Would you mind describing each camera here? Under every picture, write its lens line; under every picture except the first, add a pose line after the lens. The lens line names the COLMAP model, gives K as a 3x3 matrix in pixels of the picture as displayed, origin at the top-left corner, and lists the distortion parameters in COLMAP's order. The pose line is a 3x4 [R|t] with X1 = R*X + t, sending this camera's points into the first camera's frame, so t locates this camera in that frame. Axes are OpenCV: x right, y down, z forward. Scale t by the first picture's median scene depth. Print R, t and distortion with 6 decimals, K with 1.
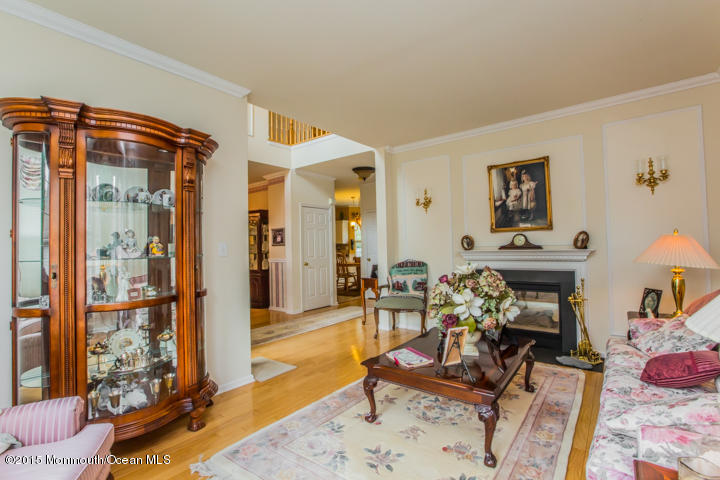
lens RADIAL K [[327.5, 0, 356.3], [0, 327.5, 237.0], [0, 0, 1]] dist [-0.051049, 0.017266]
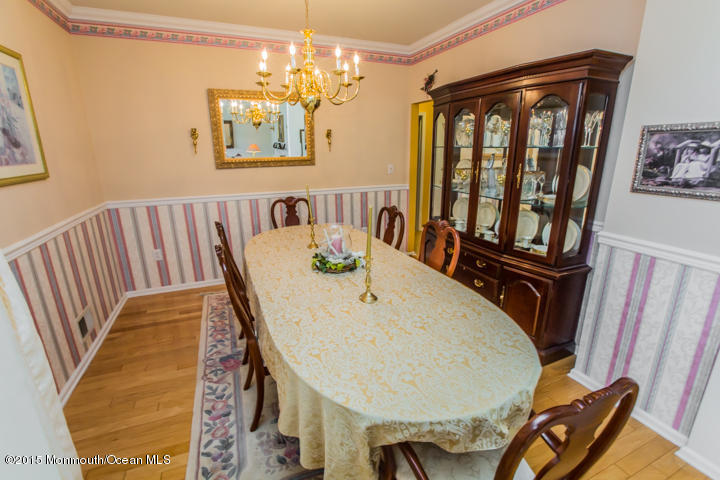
lens RADIAL K [[327.5, 0, 356.3], [0, 327.5, 237.0], [0, 0, 1]] dist [-0.051049, 0.017266]
pose [[0.877249, 0.141852, -0.458598, -0.333074], [0.002077, 0.954211, 0.299128, -0.016345], [0.480031, -0.263362, 0.836786, 0.656203]]
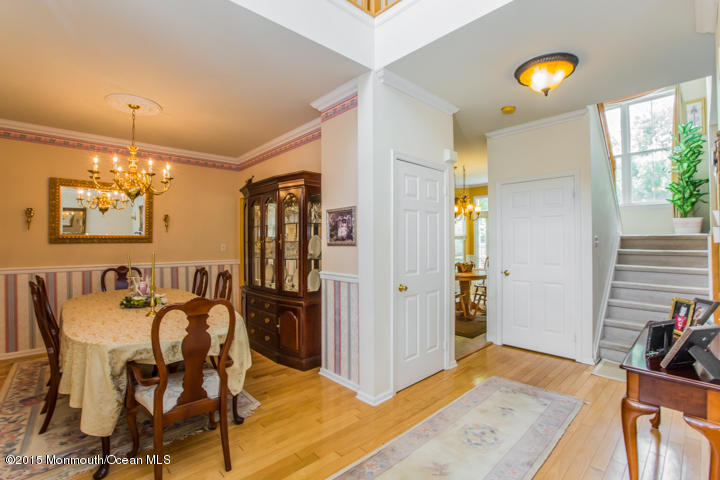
lens RADIAL K [[327.5, 0, 356.3], [0, 327.5, 237.0], [0, 0, 1]] dist [-0.051049, 0.017266]
pose [[0.987498, 0.015466, -0.156872, -0.141150], [-0.012971, 0.999773, 0.016919, 0.006285], [0.157098, -0.014673, 0.987474, 0.530003]]
